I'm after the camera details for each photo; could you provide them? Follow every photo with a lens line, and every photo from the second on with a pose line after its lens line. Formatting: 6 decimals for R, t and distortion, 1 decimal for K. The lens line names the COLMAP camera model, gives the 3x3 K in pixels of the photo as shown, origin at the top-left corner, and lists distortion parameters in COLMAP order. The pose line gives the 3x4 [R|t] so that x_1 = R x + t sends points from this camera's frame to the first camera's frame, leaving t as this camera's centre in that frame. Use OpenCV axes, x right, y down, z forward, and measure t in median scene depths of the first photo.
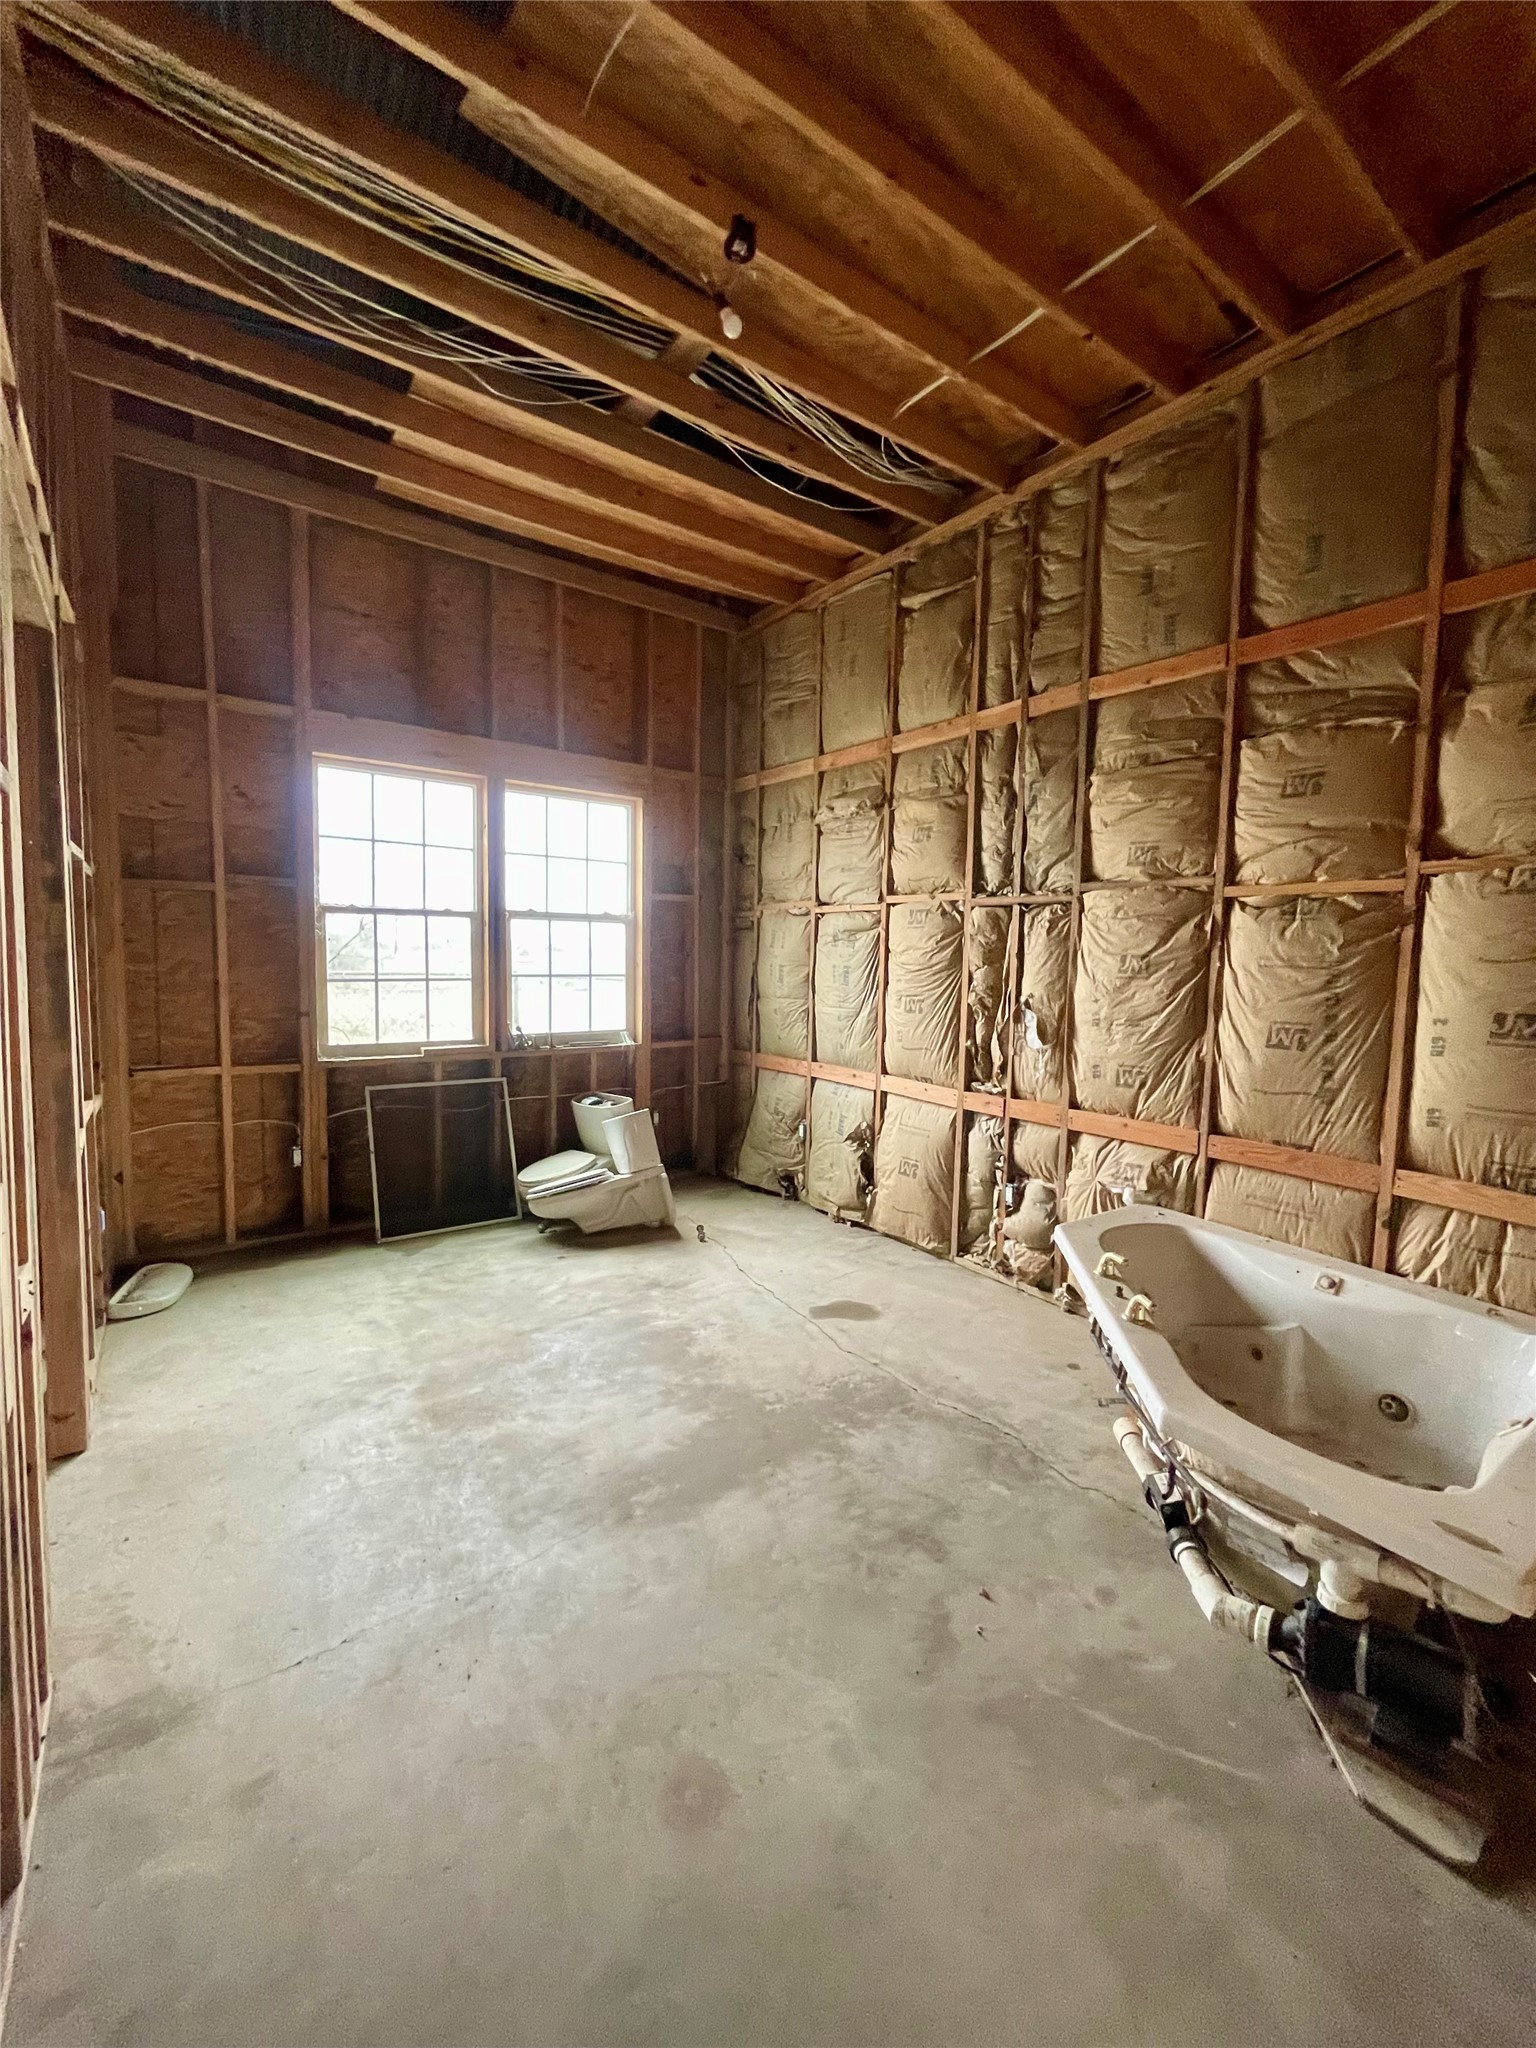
lens RADIAL K [[831.4, 0, 762.7], [0, 831.4, 1025.1], [0, 0, 1]] dist [-0.000733, 0.000052]
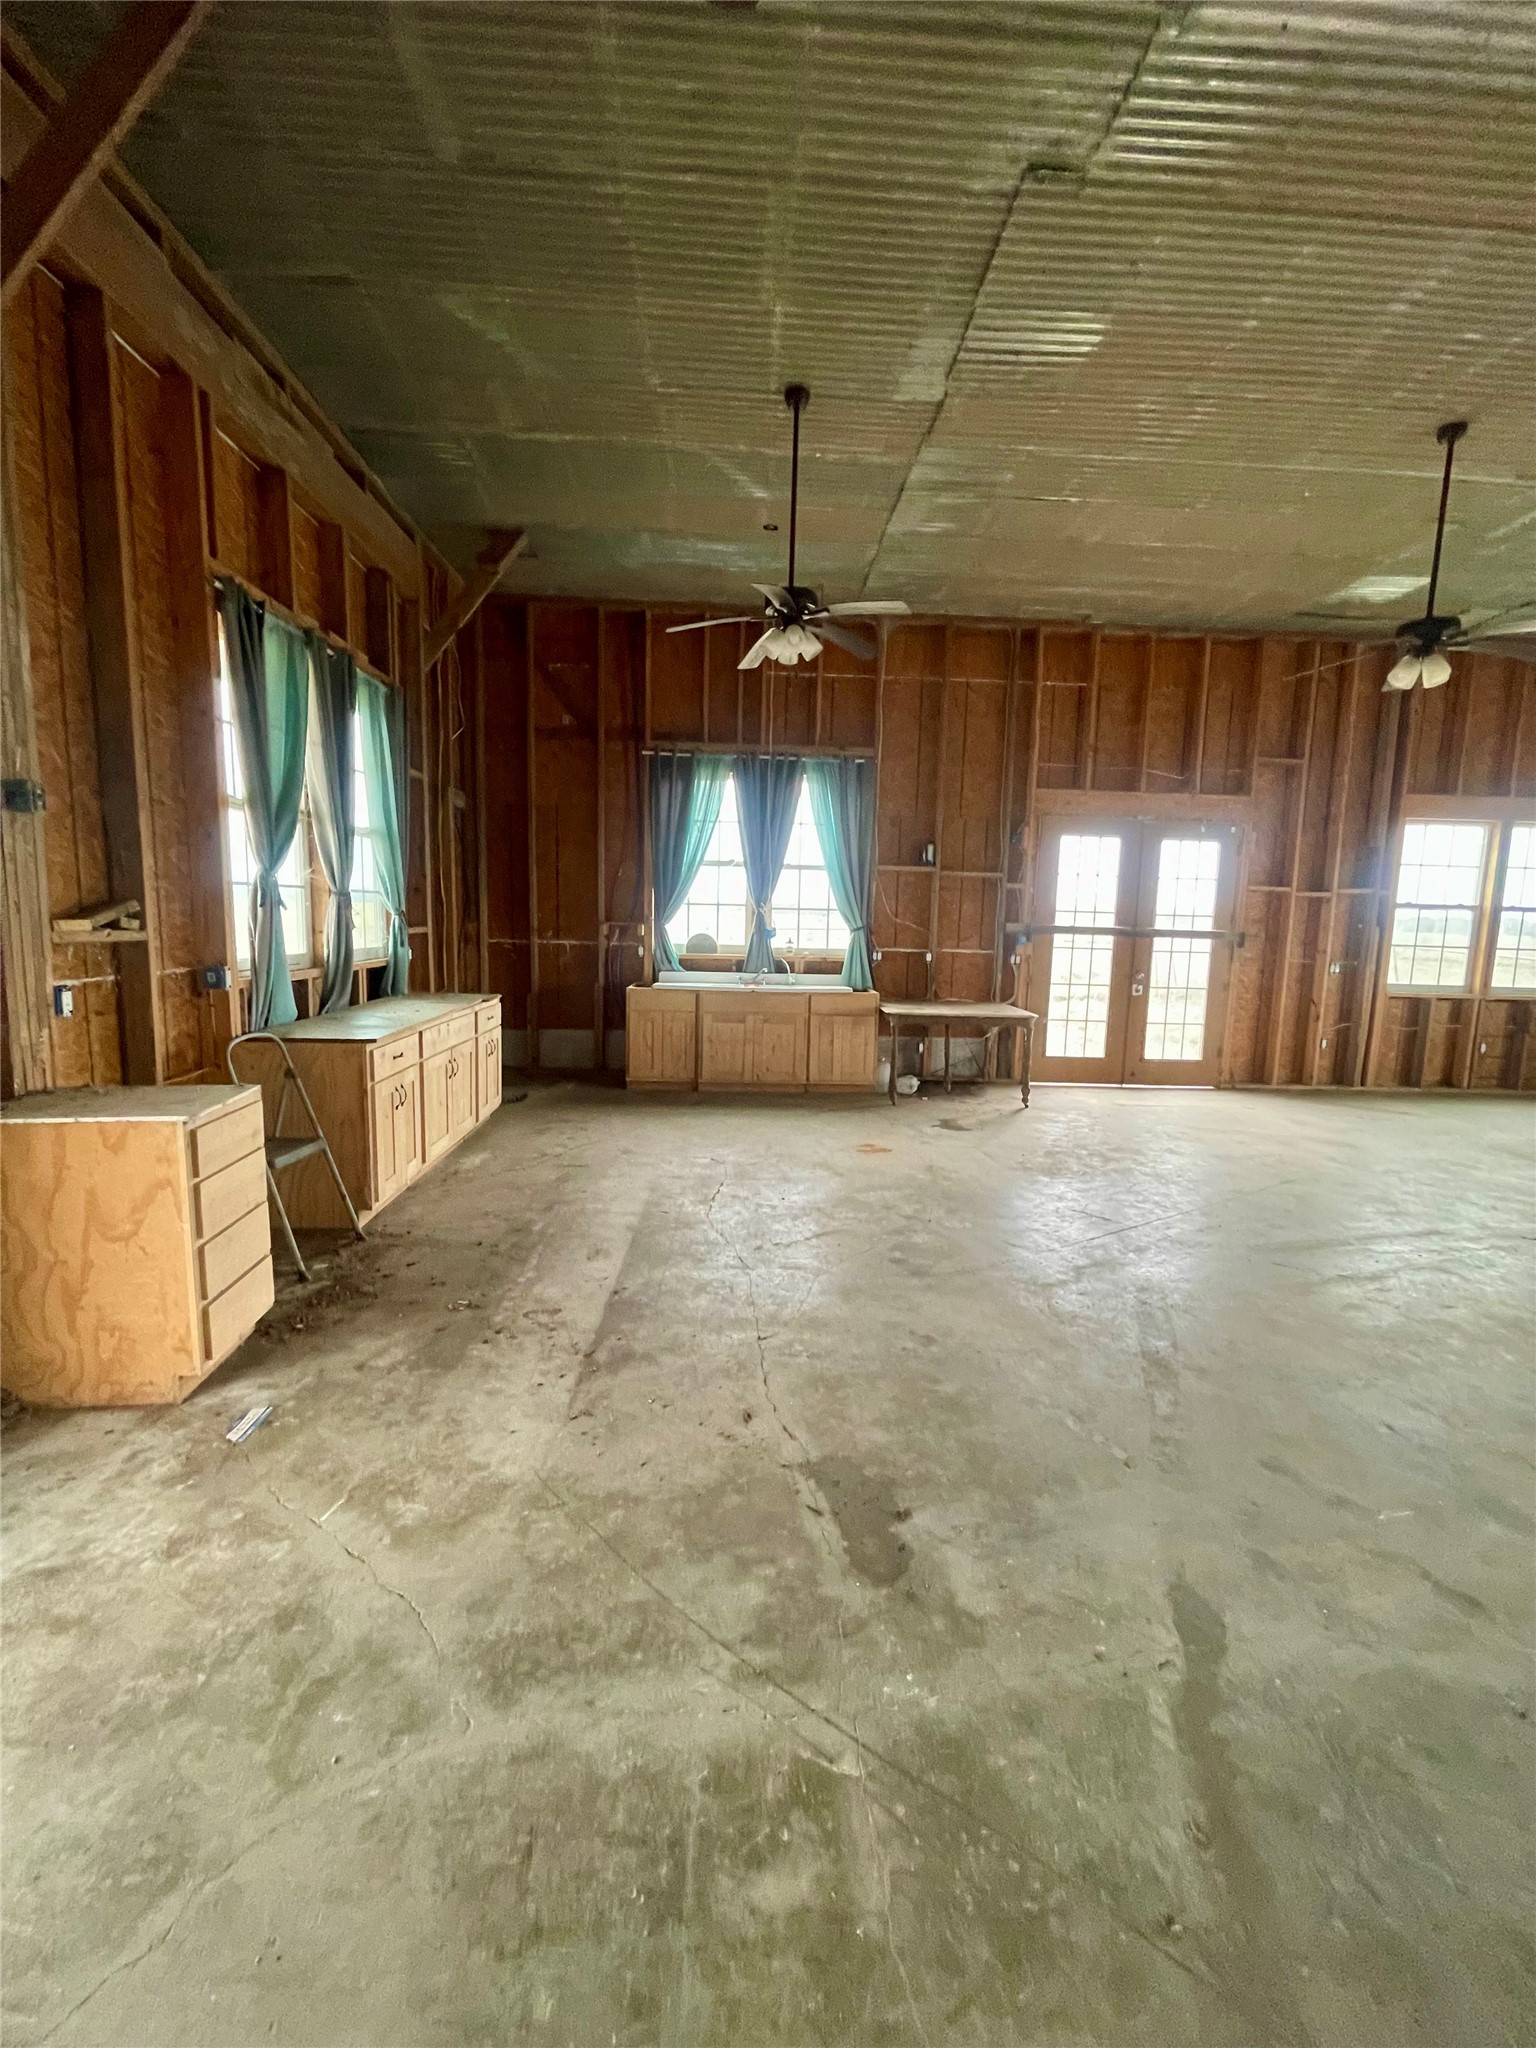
lens RADIAL K [[831.4, 0, 768.1], [0, 831.4, 1017.5], [0, 0, 1]] dist [-0.000733, 0.000052]
pose [[0.828759, 0.072837, -0.554845, -0.585991], [-0.062460, 0.997338, 0.037629, 0.101090], [0.556108, 0.003470, 0.831103, -1.078717]]
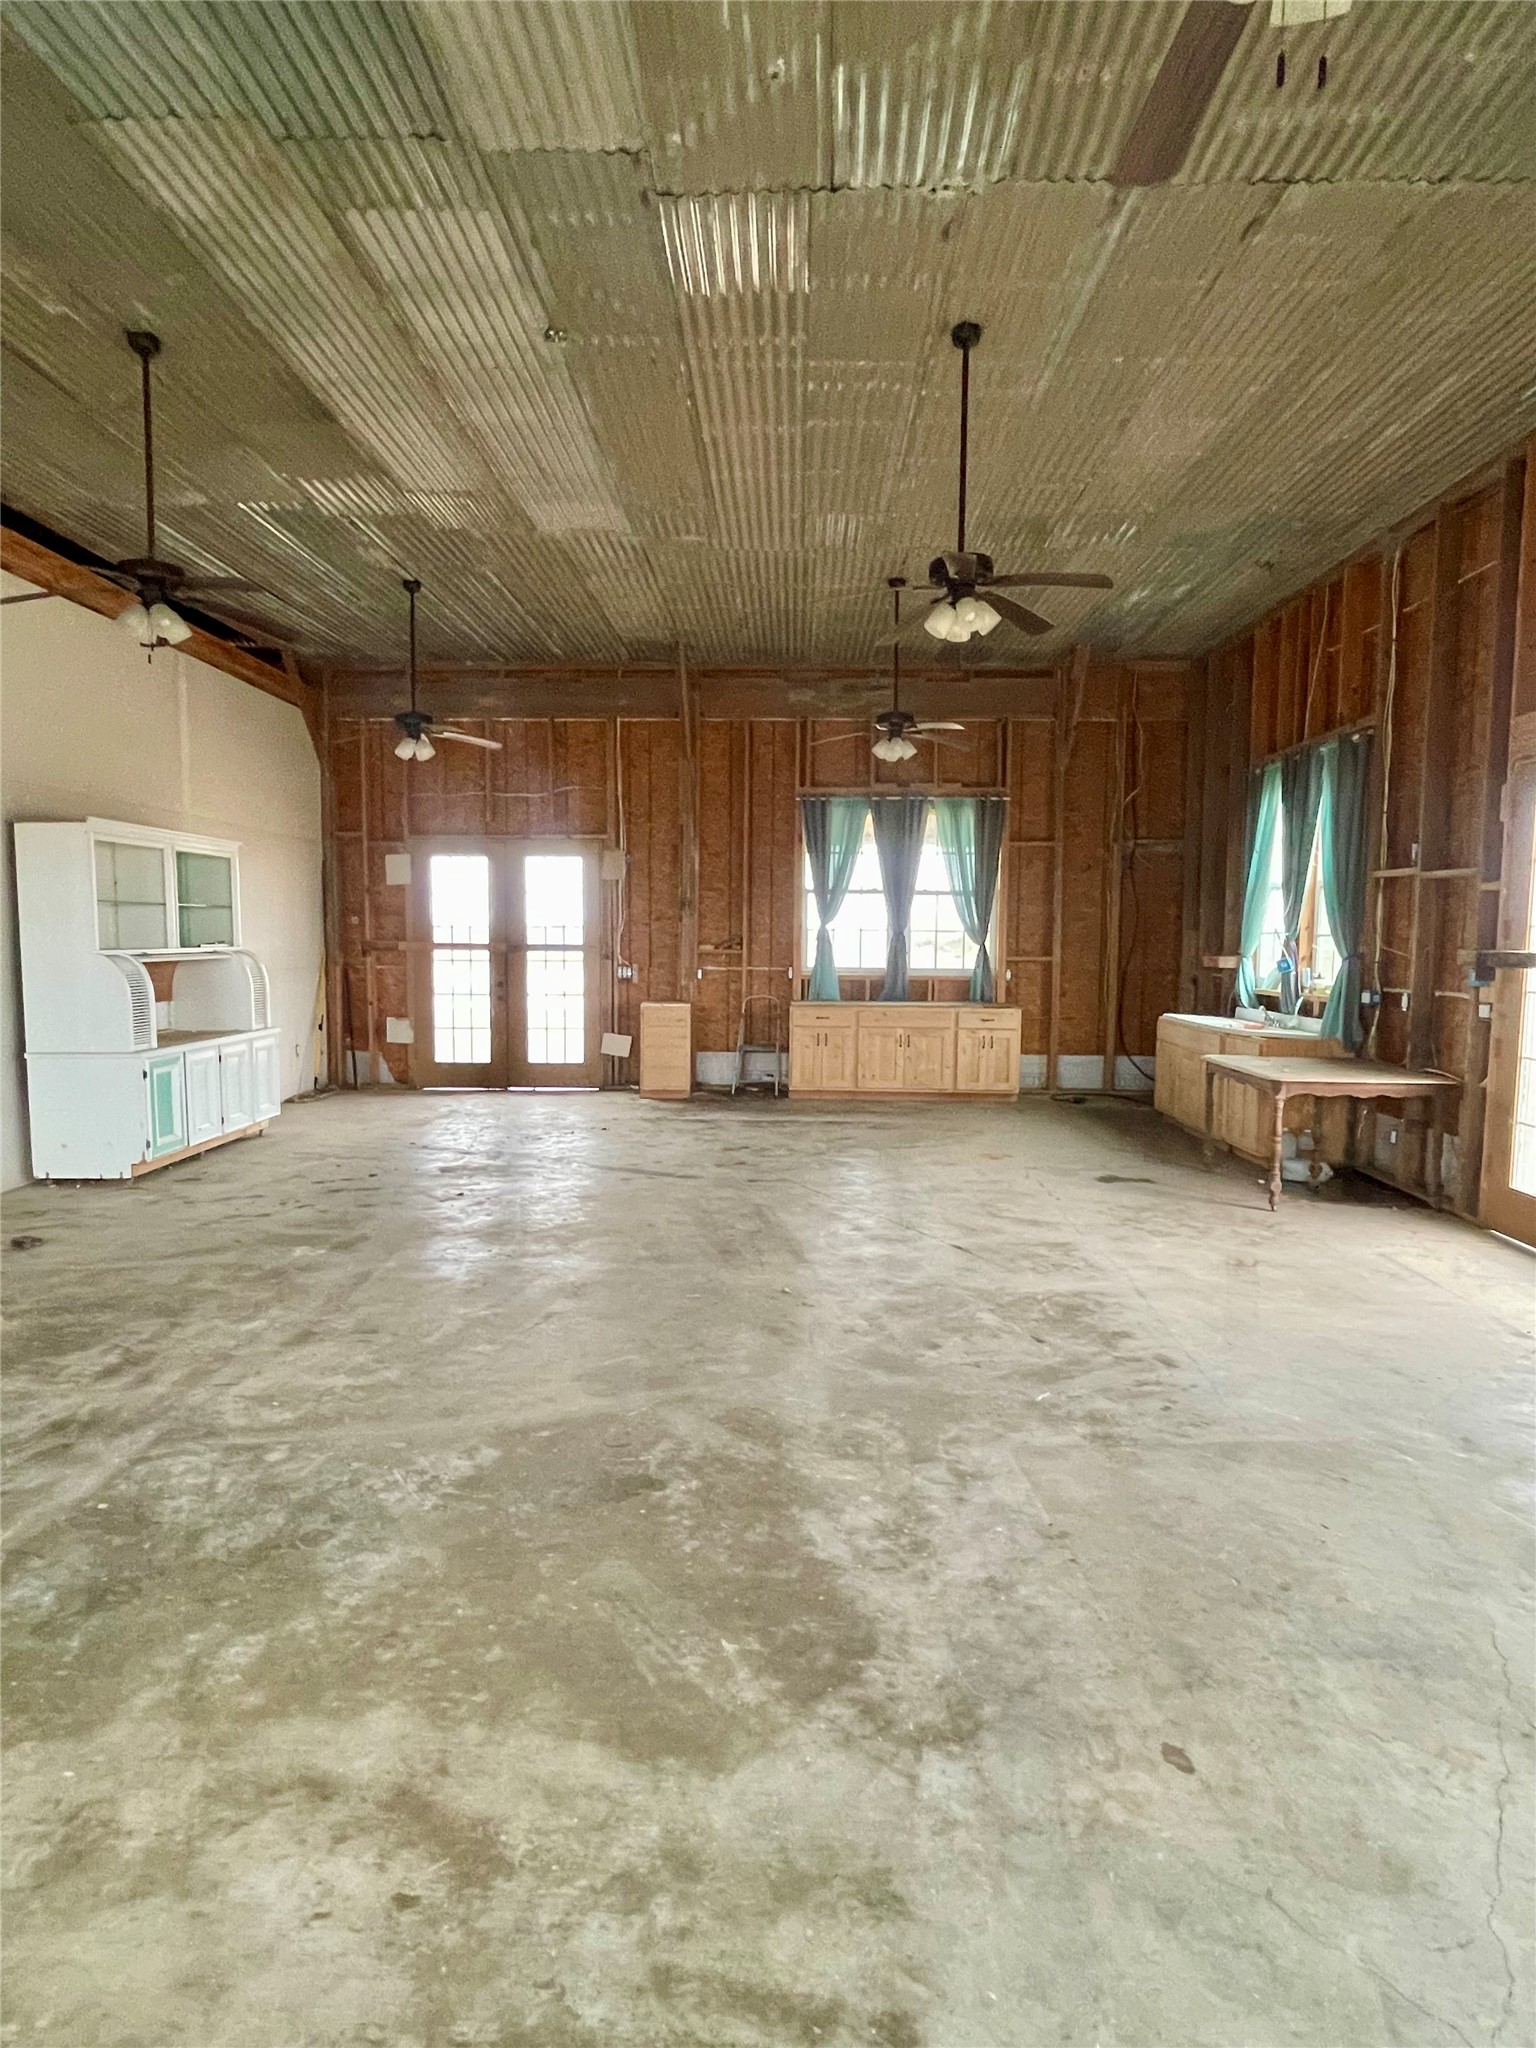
lens RADIAL K [[1126.7, 0, 767.7], [0, 1126.7, 1023.9], [0, 0, 1]] dist [-0.007131, -0.002676]
pose [[-0.614821, 0.038168, -0.787743, 0.388129], [-0.091906, 0.988556, 0.119629, -0.039149], [0.783293, 0.145949, -0.604277, 0.611473]]
